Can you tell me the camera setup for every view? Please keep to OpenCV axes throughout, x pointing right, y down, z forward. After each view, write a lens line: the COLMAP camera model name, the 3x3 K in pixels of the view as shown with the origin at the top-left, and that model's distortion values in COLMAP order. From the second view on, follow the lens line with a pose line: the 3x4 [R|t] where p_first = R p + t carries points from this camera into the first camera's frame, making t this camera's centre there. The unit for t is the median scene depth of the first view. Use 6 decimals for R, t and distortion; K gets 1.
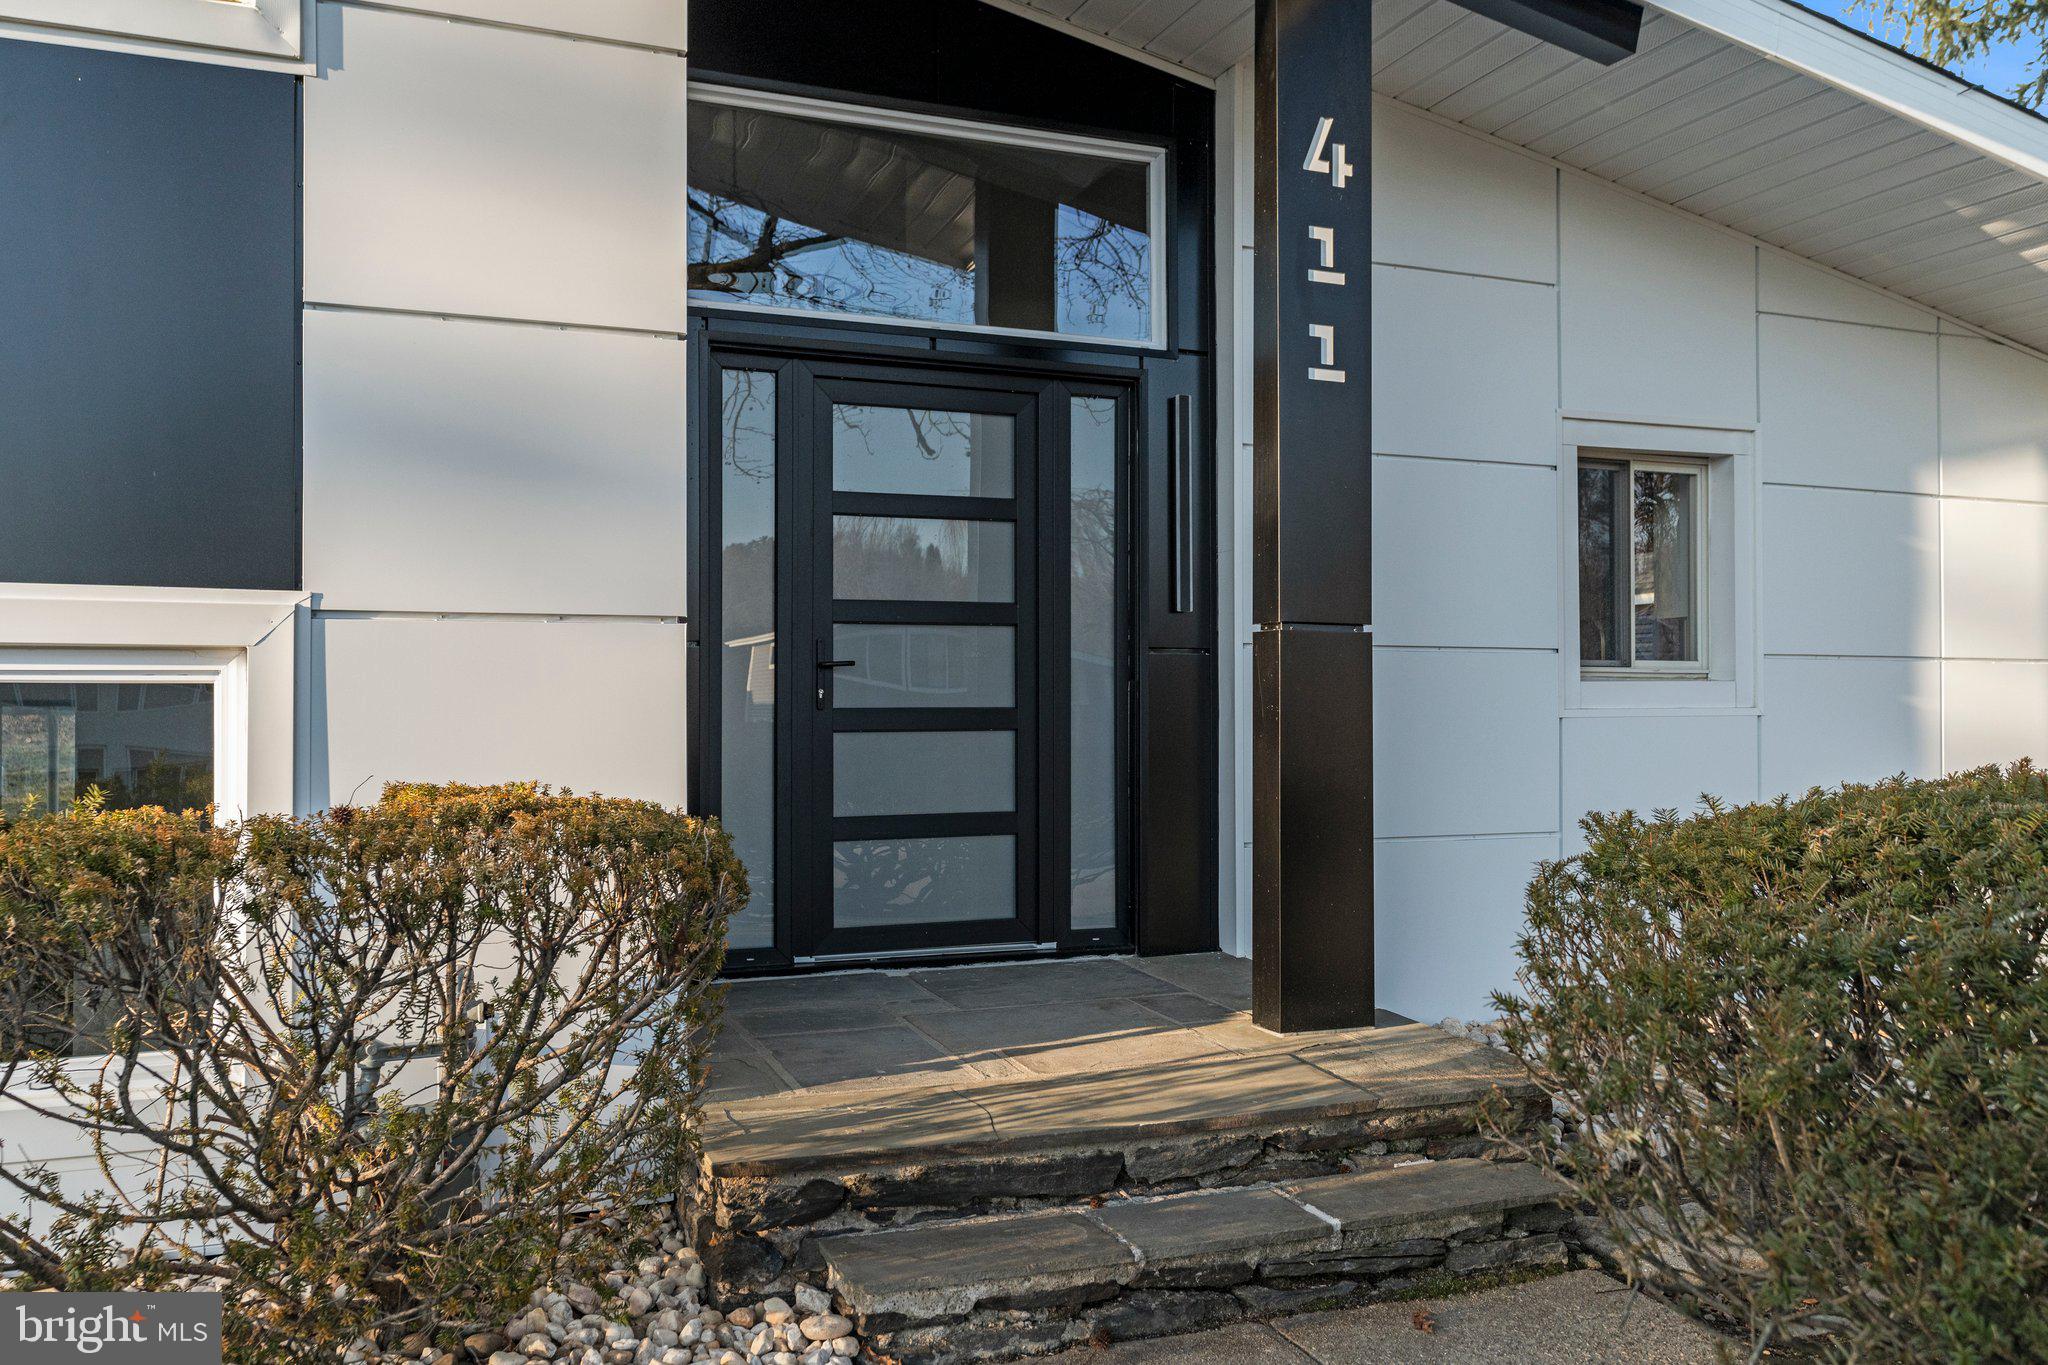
lens RADIAL K [[1542.7, 0, 1028.1], [0, 1542.7, 691.1], [0, 0, 1]] dist [0.010381, 0.001859]
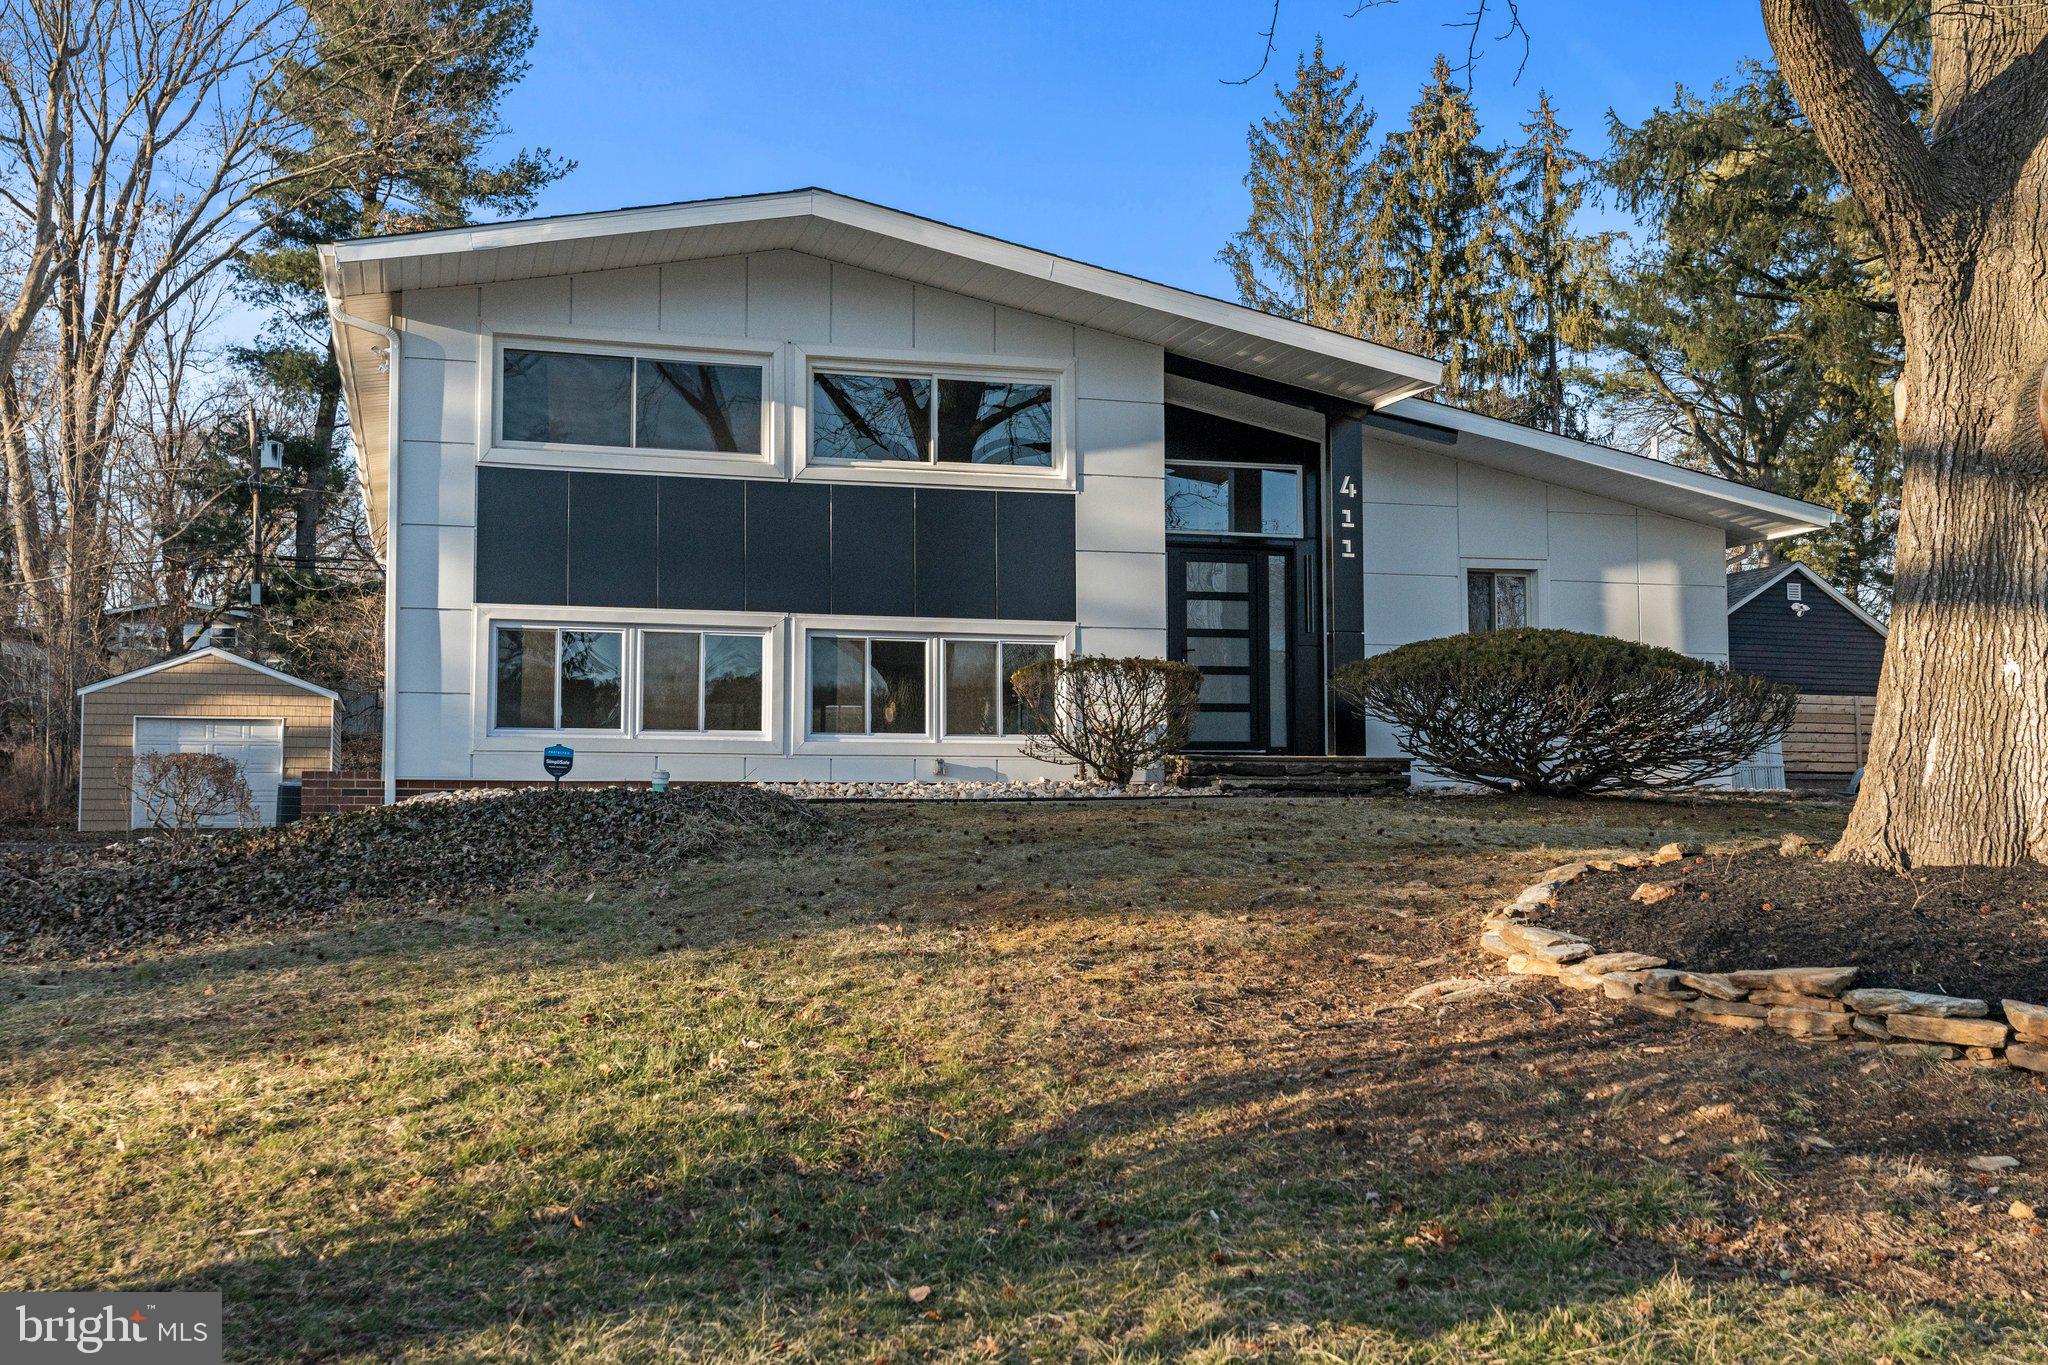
lens RADIAL K [[1999.9, 0, 1018.7], [0, 1999.9, 685.1], [0, 0, 1]] dist [0.009036, 0.000000]
pose [[0.995589, -0.008737, -0.093420, -0.087249], [0.002855, 0.998015, -0.062910, 0.272762], [0.093784, 0.062366, 0.993637, -2.669431]]
